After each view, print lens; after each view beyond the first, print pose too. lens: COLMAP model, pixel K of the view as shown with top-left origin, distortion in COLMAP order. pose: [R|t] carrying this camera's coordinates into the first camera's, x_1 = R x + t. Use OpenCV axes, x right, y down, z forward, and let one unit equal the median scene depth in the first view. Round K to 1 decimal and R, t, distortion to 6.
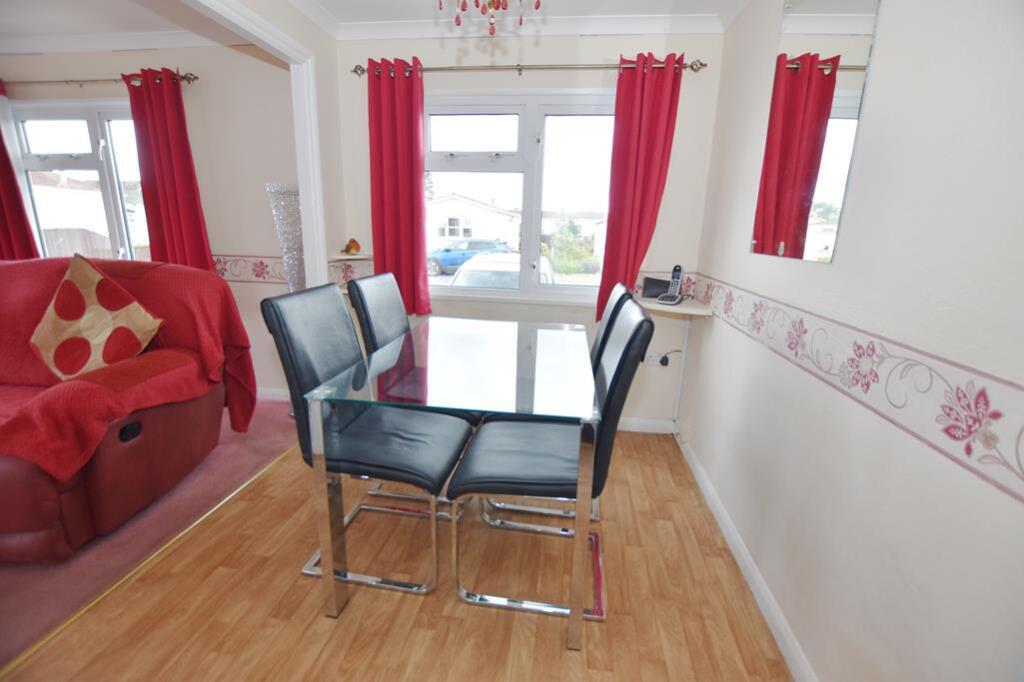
lens RADIAL K [[448.9, 0, 517.5], [0, 448.9, 344.6], [0, 0, 1]] dist [-0.002603, -0.013052]
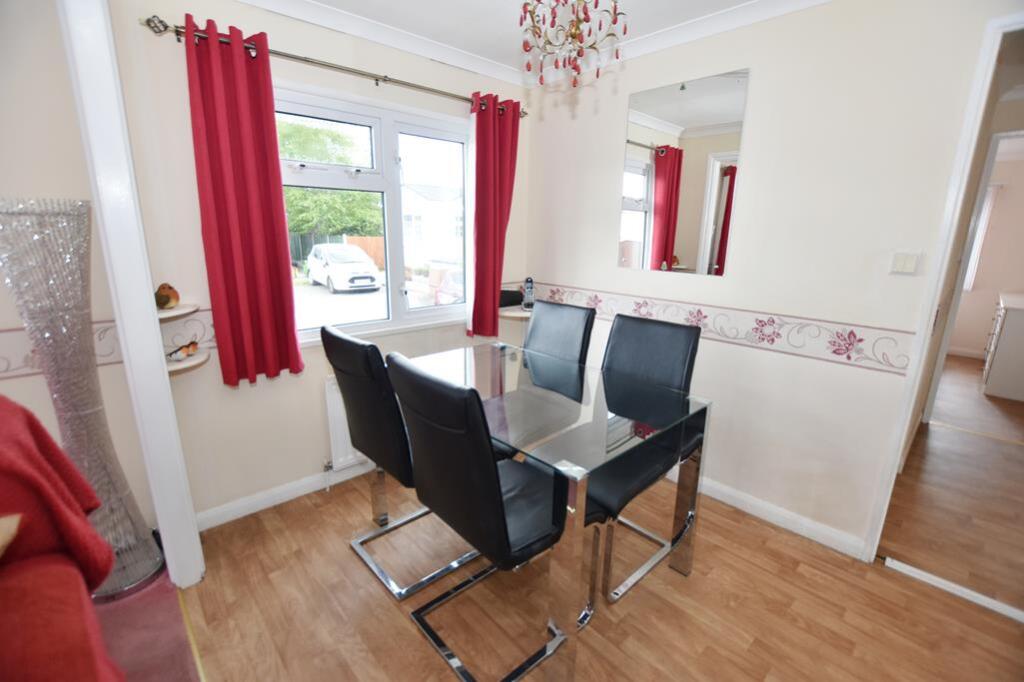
lens RADIAL K [[448.9, 0, 517.5], [0, 448.9, 344.6], [0, 0, 1]] dist [-0.002603, -0.013052]
pose [[0.638713, -0.211958, 0.739675, -1.008534], [0.196355, 0.974381, 0.109661, -0.237641], [-0.743969, 0.075197, 0.663969, 0.404531]]
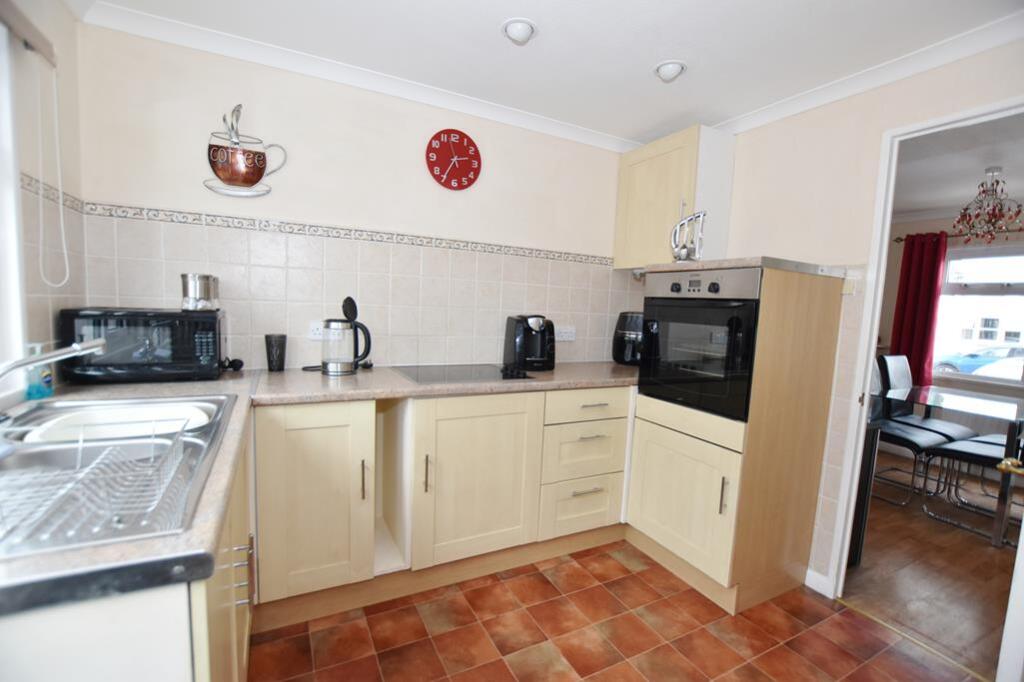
lens RADIAL K [[448.9, 0, 517.5], [0, 448.9, 344.6], [0, 0, 1]] dist [-0.002603, -0.013052]
pose [[0.569944, 0.069876, -0.818707, 0.419970], [-0.234644, 0.968728, -0.080667, 0.462324], [0.787468, 0.238081, 0.568517, -1.817320]]
